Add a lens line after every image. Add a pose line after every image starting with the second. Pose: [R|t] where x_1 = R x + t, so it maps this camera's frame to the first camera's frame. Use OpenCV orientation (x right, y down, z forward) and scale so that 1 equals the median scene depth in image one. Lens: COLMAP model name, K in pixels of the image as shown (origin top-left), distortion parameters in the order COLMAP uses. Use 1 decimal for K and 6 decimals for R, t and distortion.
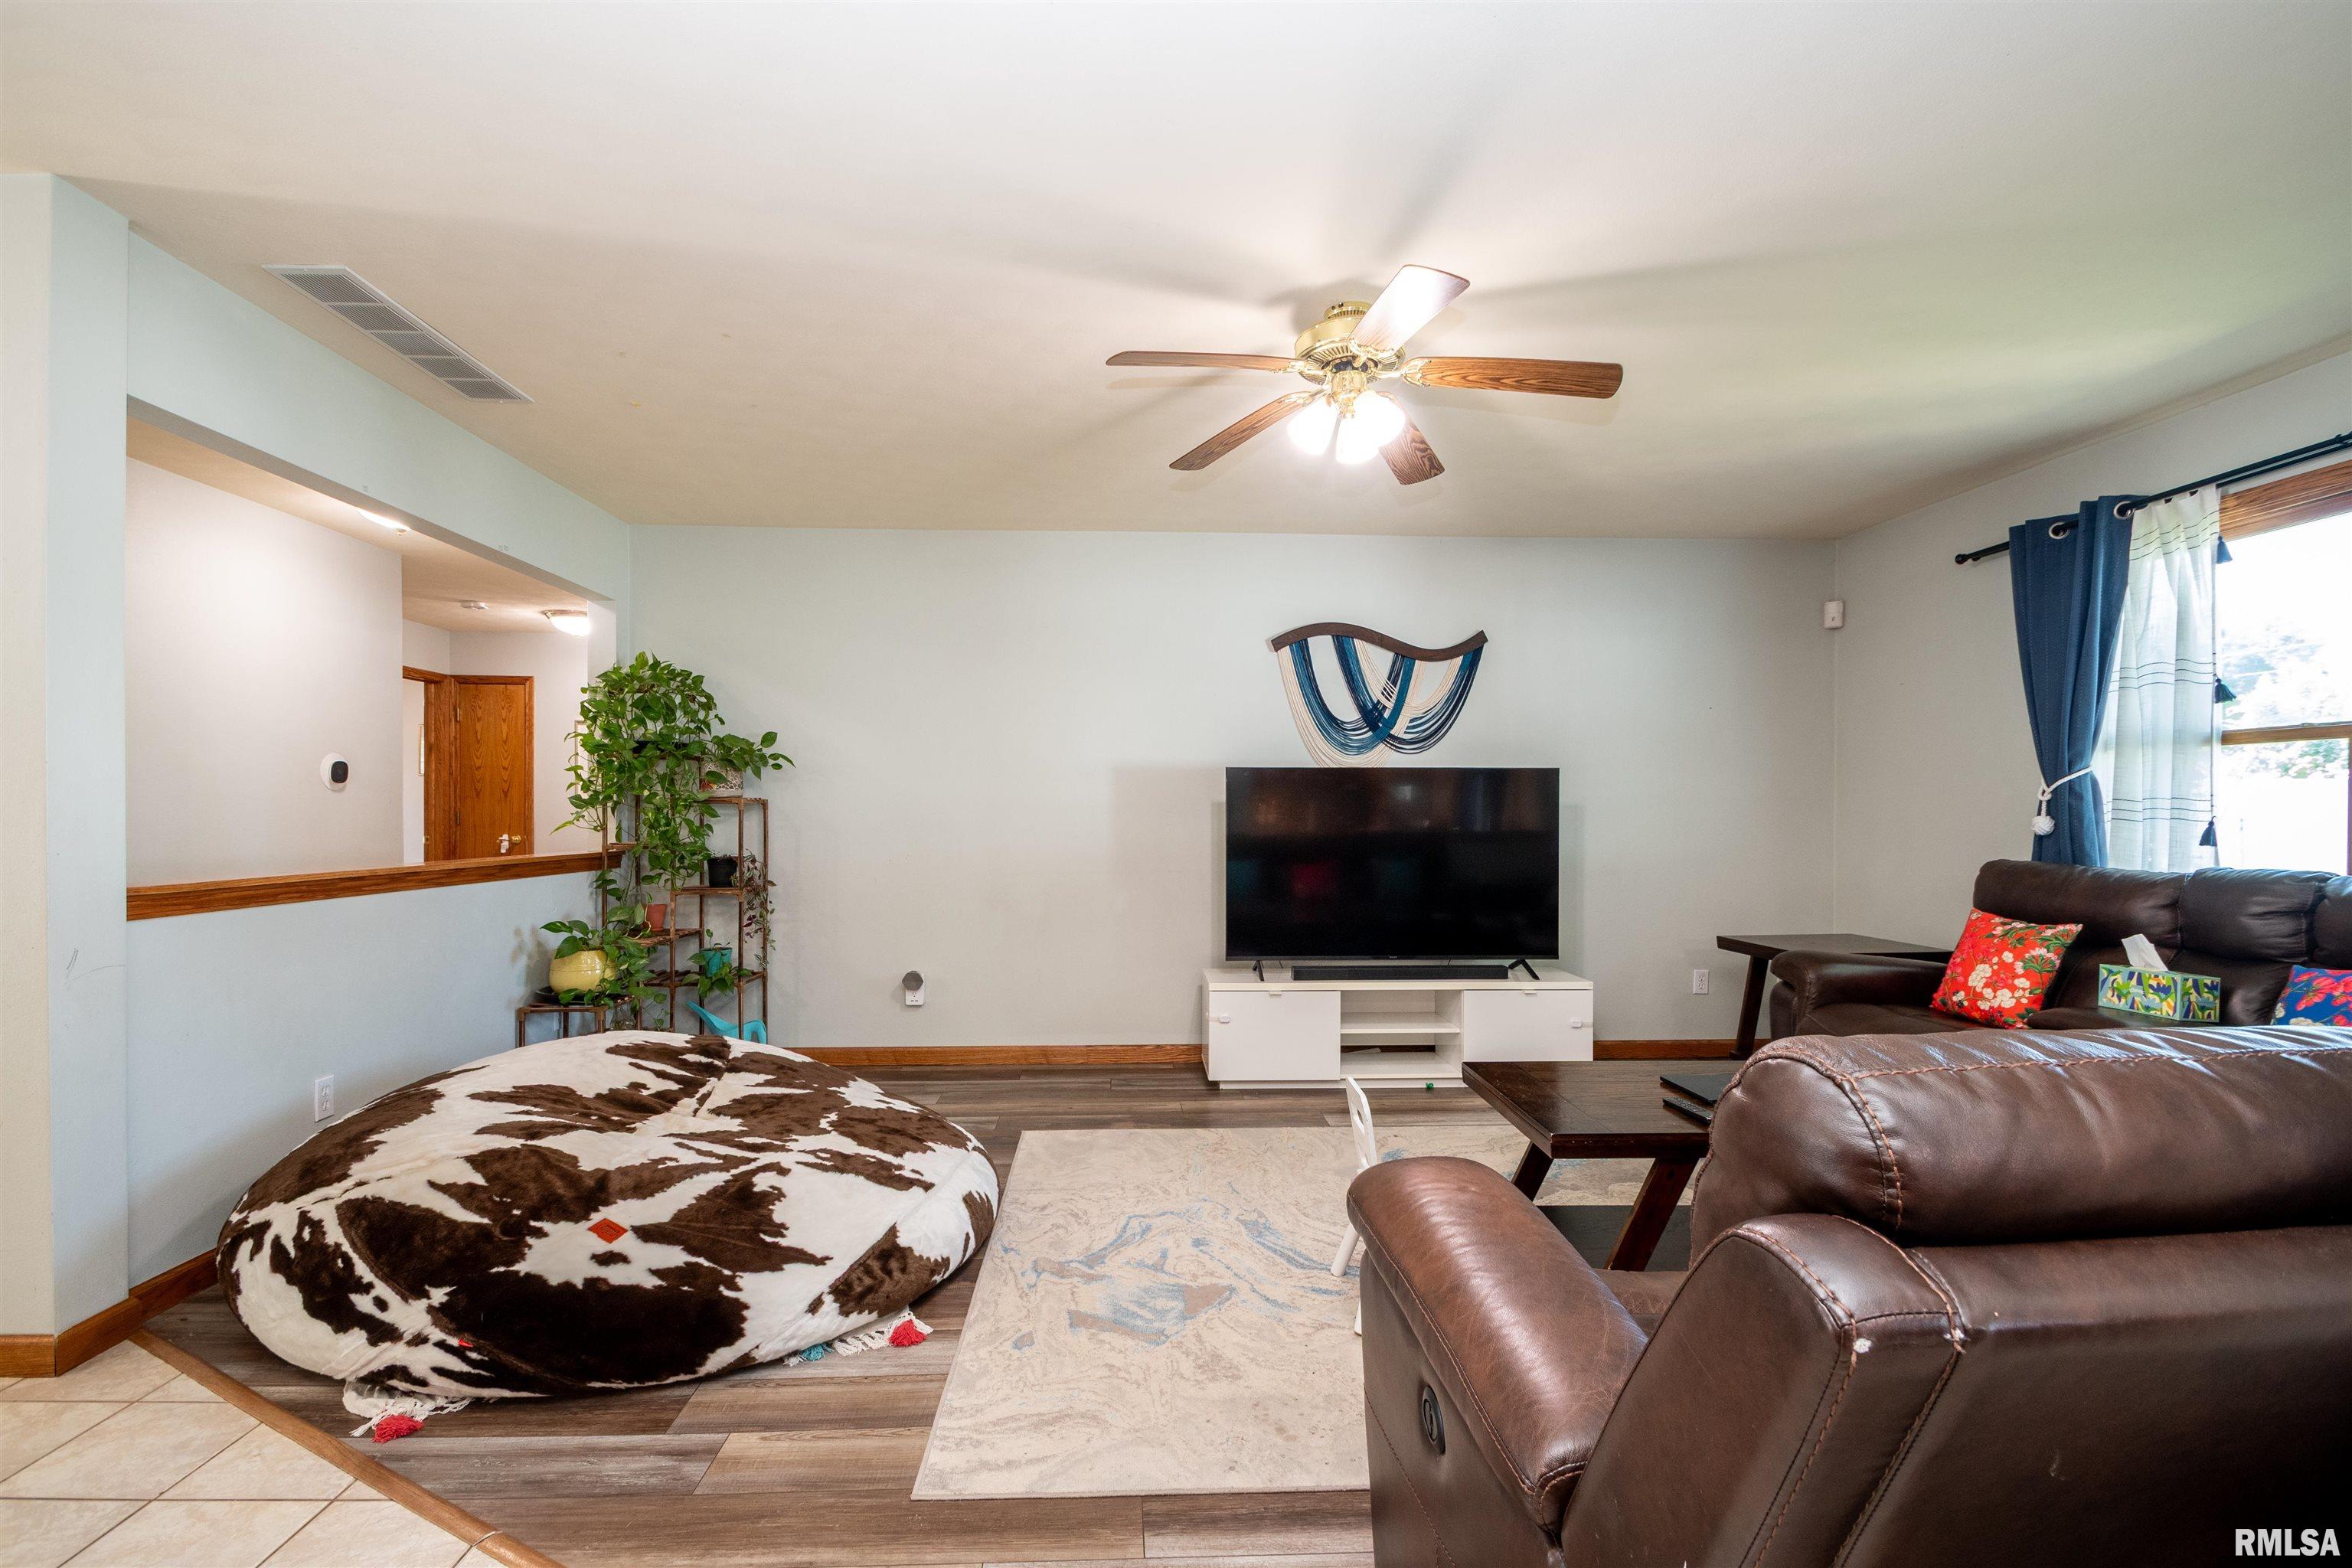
lens RADIAL K [[1046.5, 0, 1173.5], [0, 1046.5, 815.9], [0, 0, 1]] dist [0.002549, -0.011638]
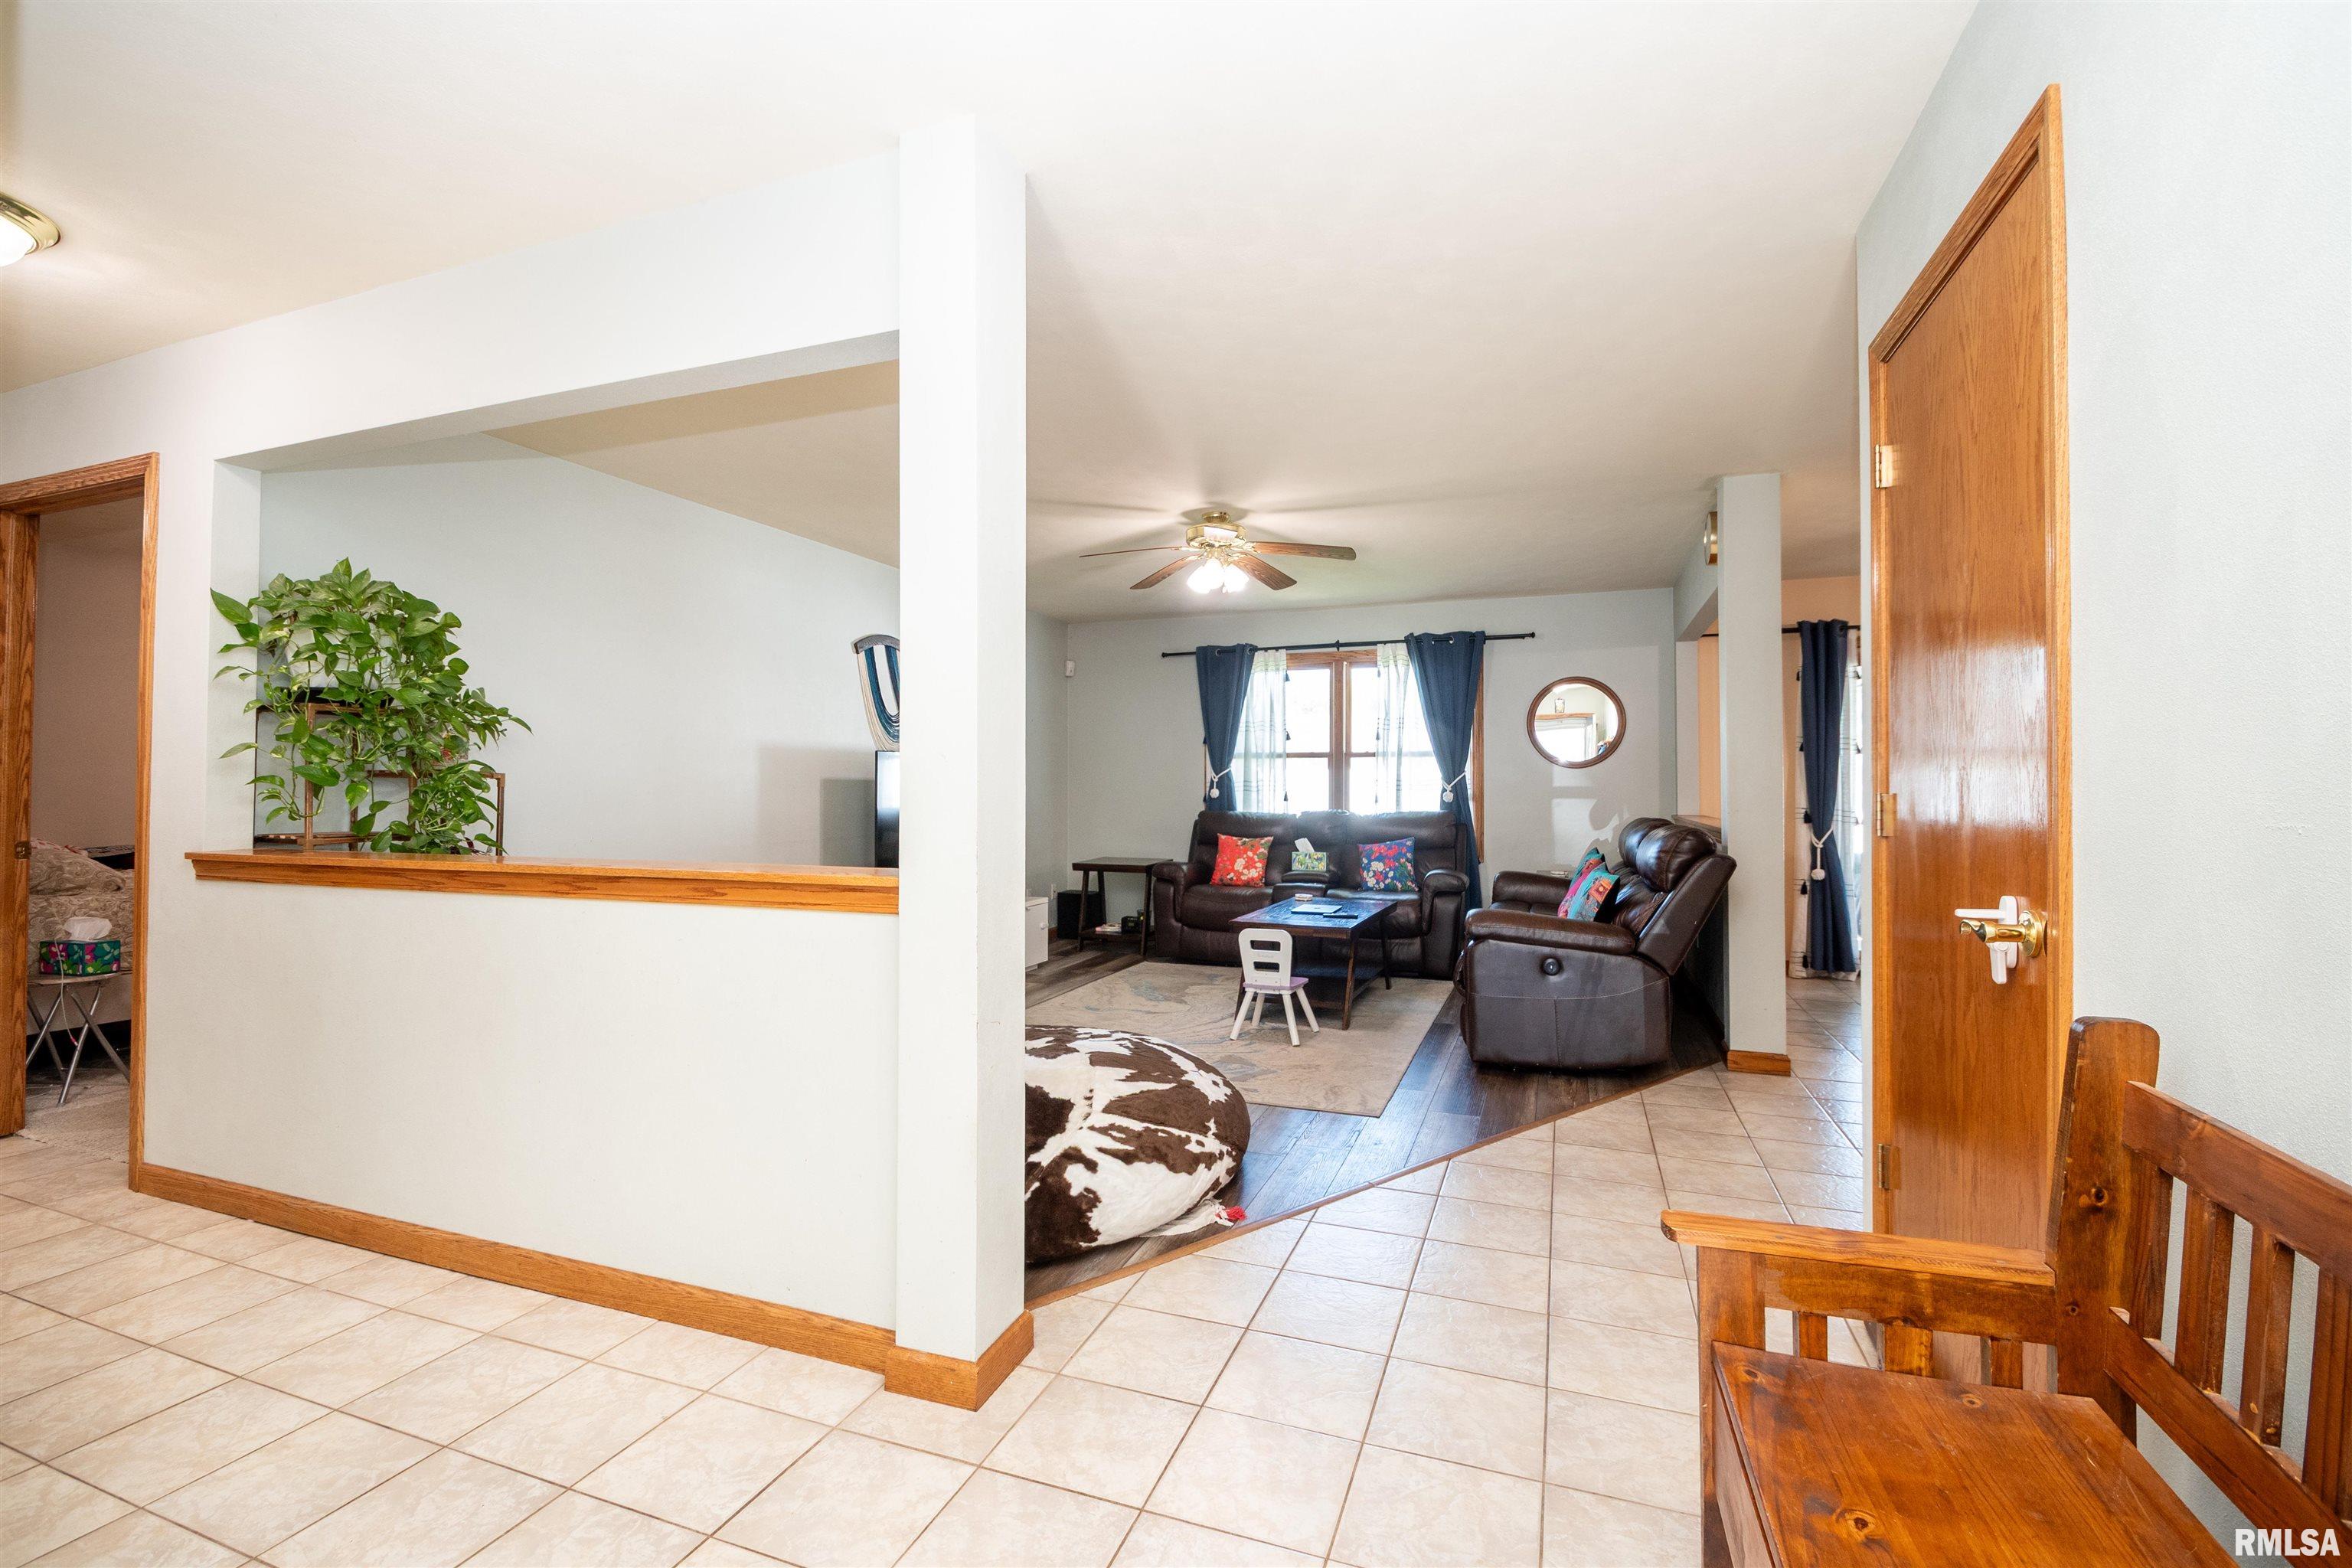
lens RADIAL K [[1013.1, 0, 1176.0], [0, 1013.1, 784.0], [0, 0, 1]] dist [0.000577, -0.000017]
pose [[0.408626, 0.001154, 0.912701, -1.212993], [0.003764, 0.999989, -0.002949, -0.005204], [-0.912694, 0.004640, 0.408617, 0.285414]]
